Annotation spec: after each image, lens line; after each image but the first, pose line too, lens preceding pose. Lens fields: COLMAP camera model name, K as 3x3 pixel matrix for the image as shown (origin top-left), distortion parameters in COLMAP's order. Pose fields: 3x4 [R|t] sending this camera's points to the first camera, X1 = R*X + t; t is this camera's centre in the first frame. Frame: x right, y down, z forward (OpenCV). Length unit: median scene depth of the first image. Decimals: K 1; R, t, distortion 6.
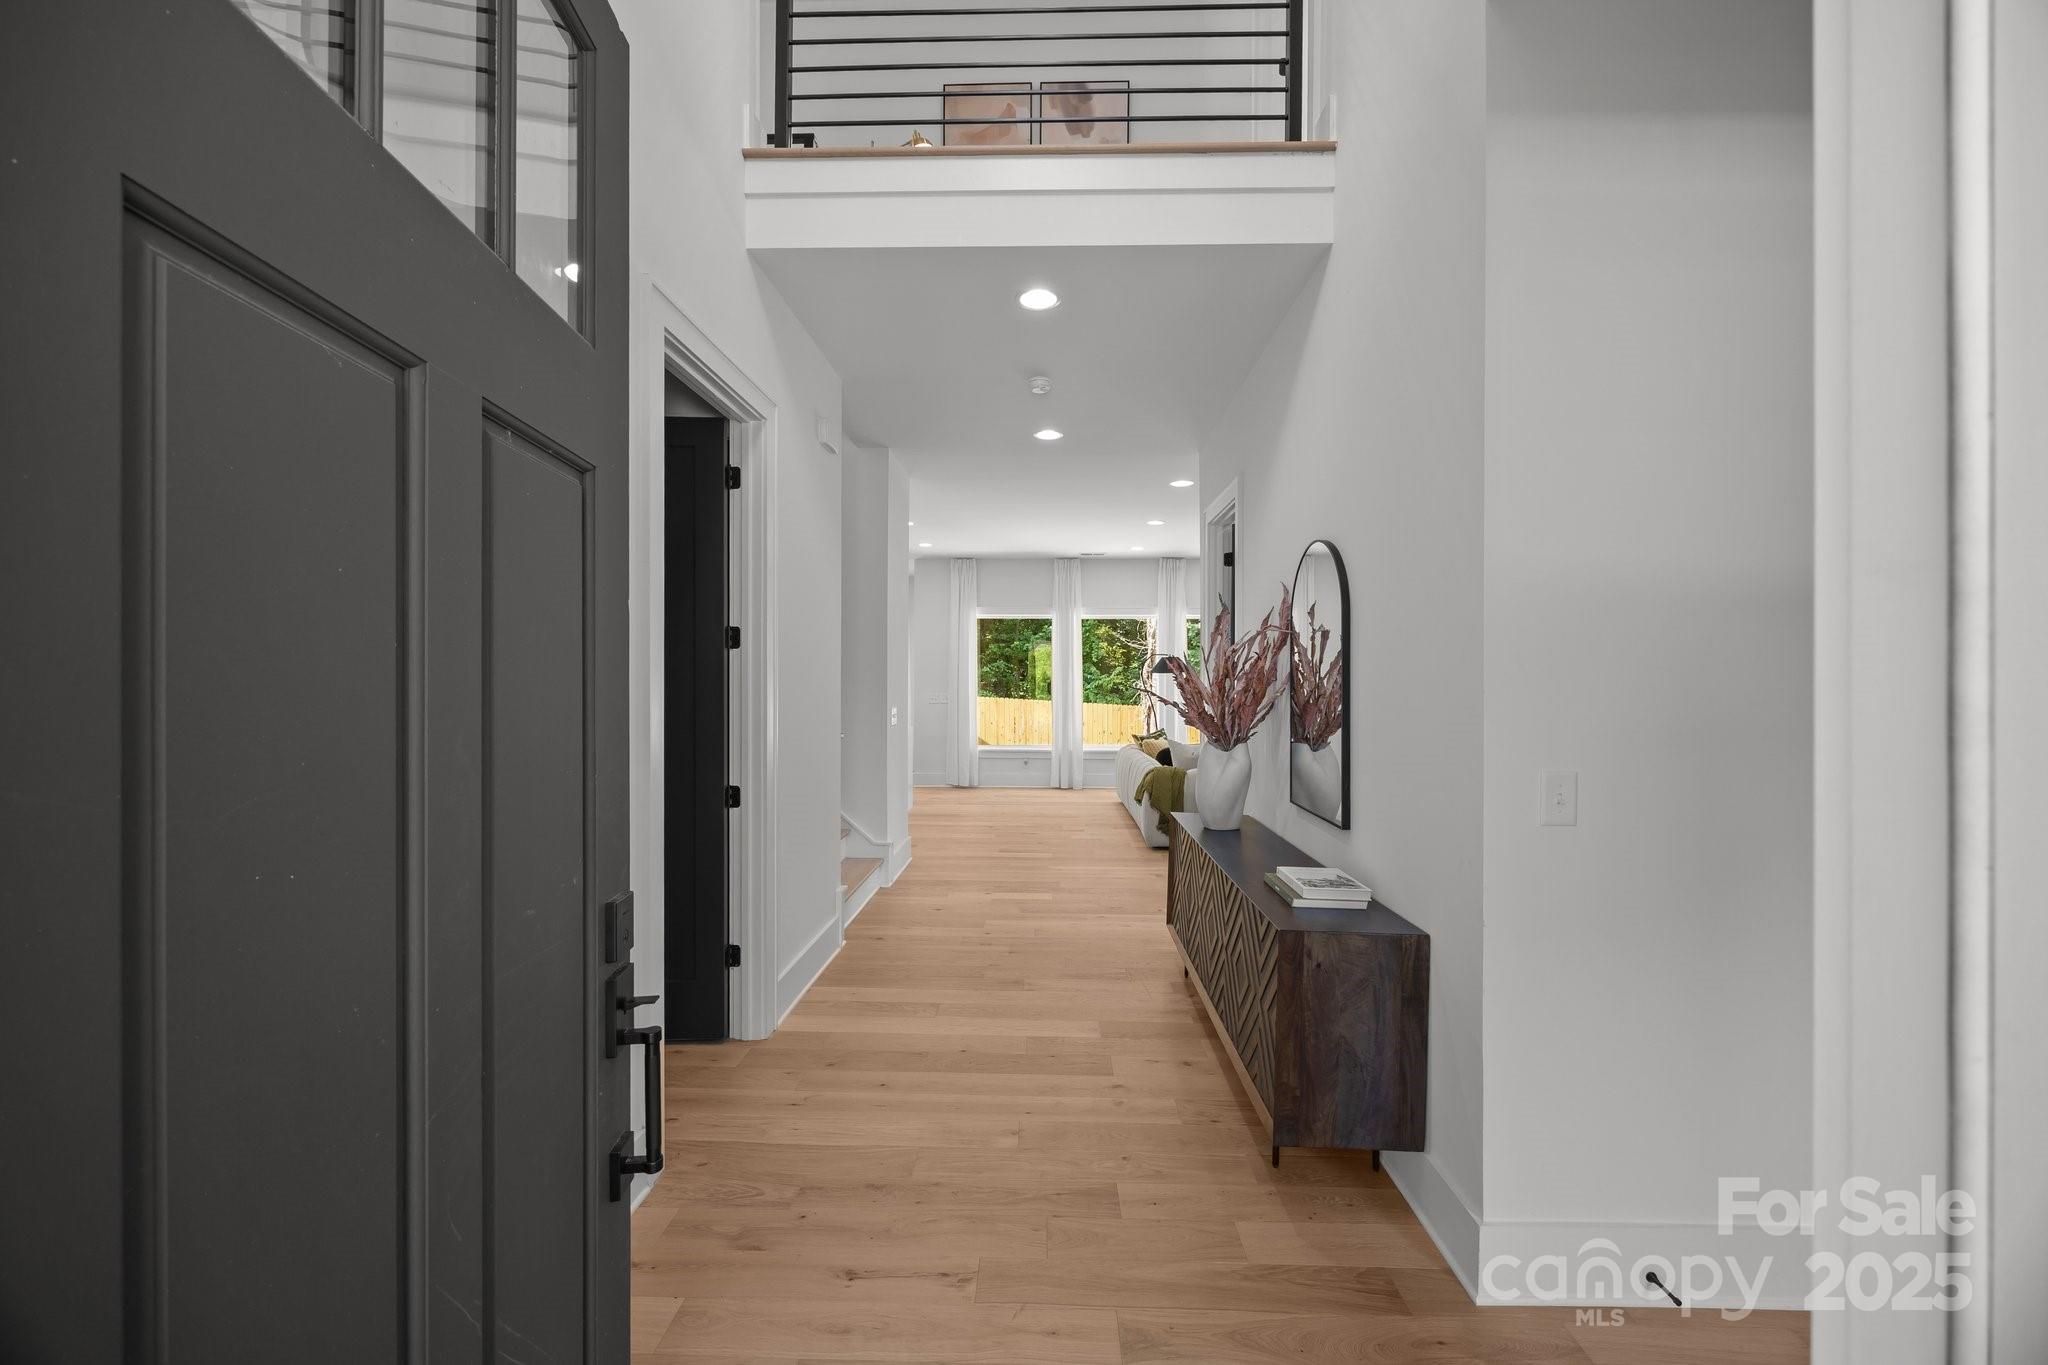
lens RADIAL K [[792.6, 0, 1032.8], [0, 792.6, 681.9], [0, 0, 1]] dist [-0.000730, 0.000020]
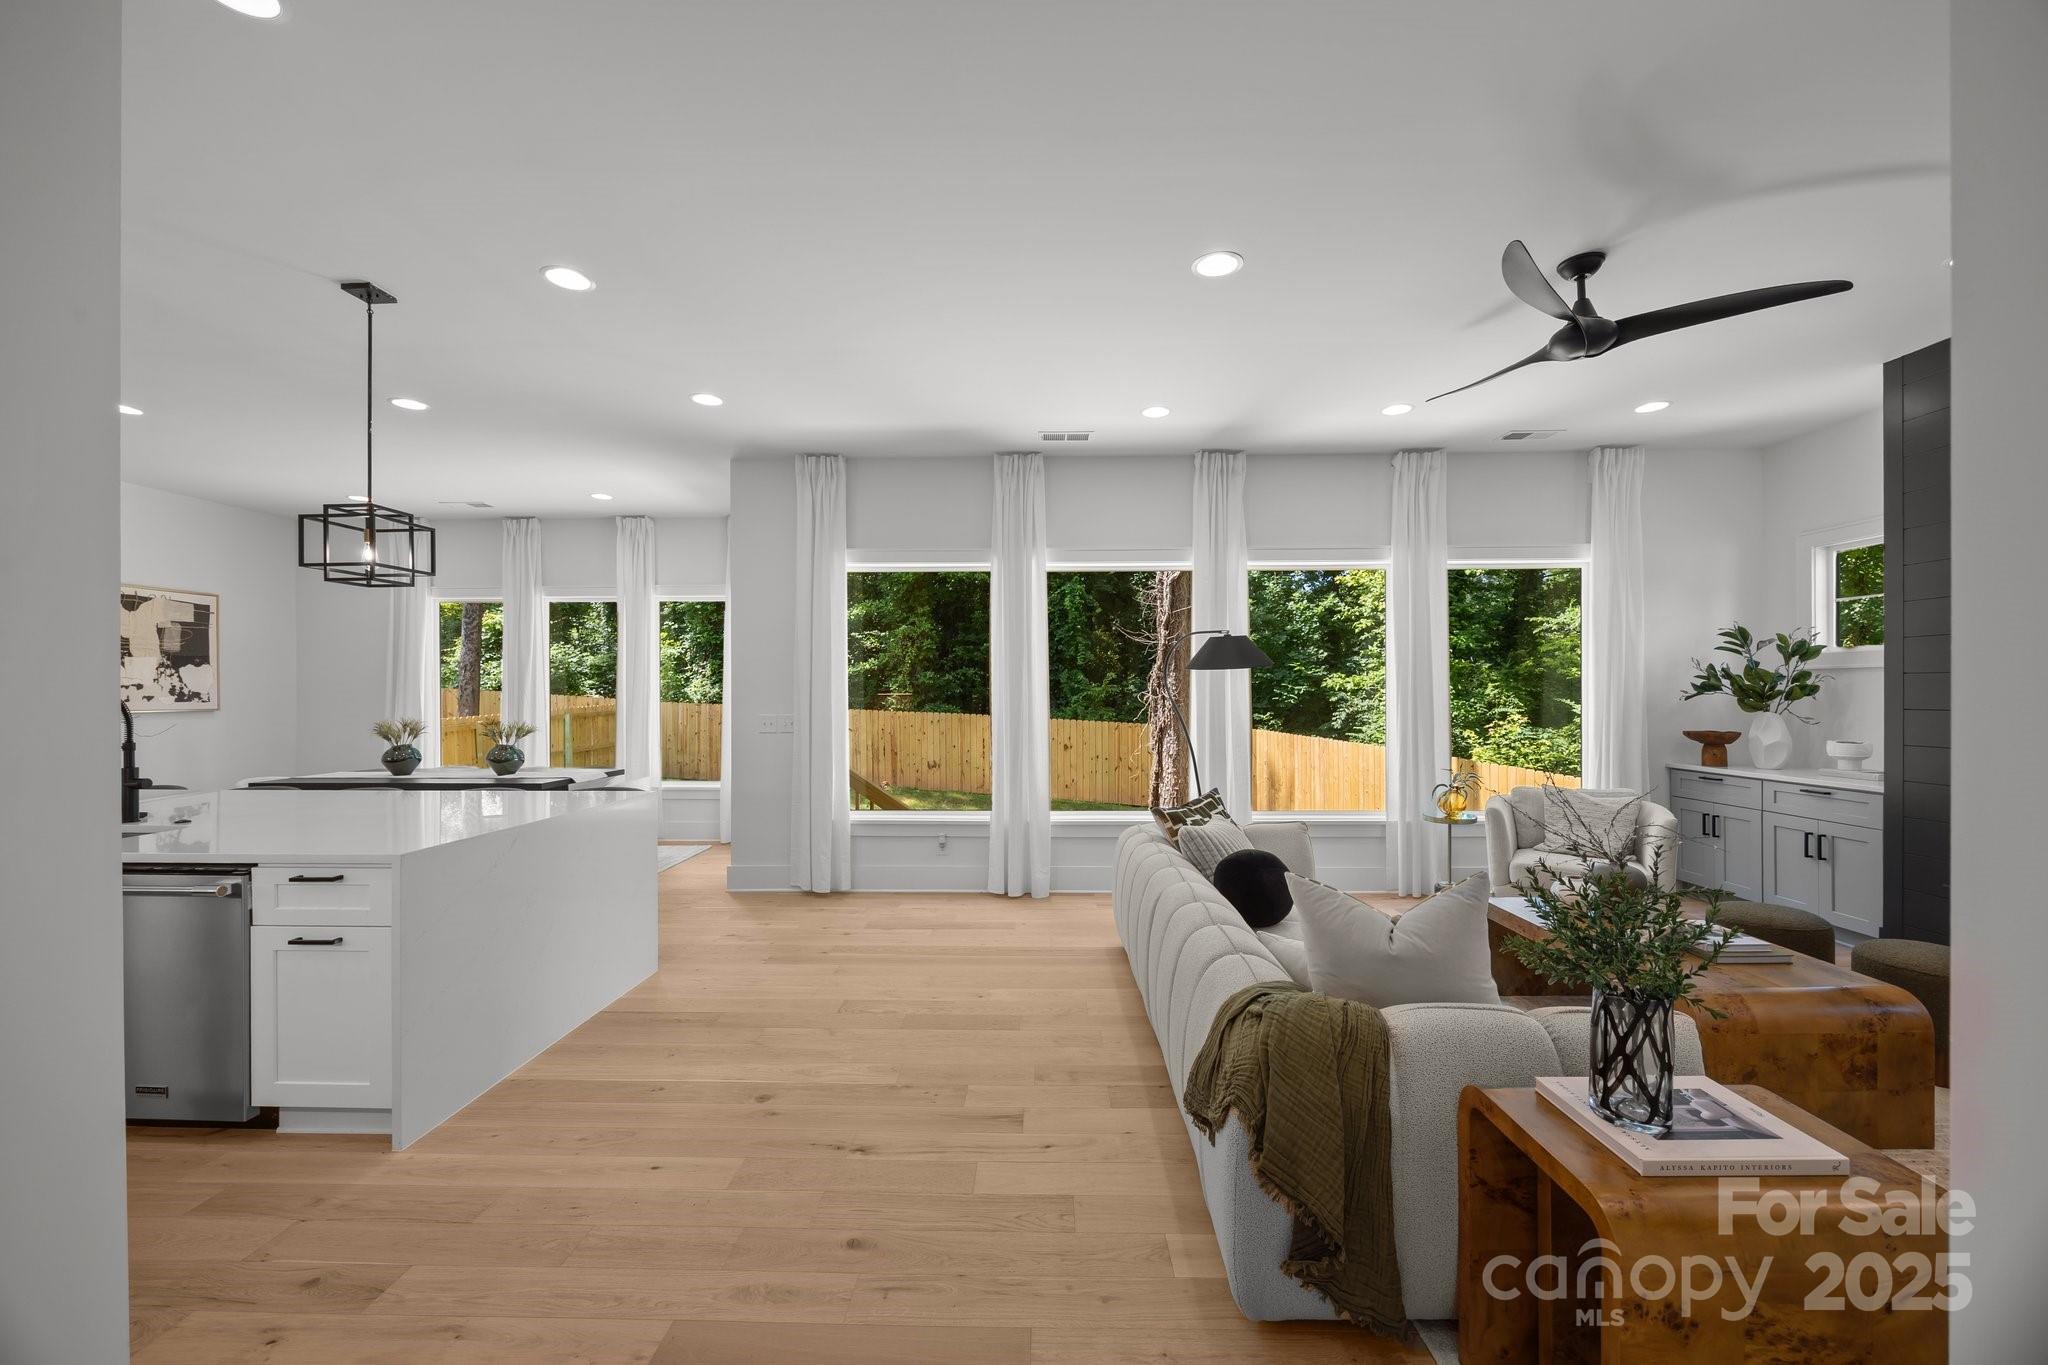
lens RADIAL K [[792.6, 0, 1020.9], [0, 792.6, 688.5], [0, 0, 1]] dist [-0.000730, 0.000020]
pose [[0.999950, -0.006016, -0.007993, 0.048429], [0.006003, 0.999981, -0.001627, -0.000472], [0.008002, 0.001579, 0.999967, 0.479144]]
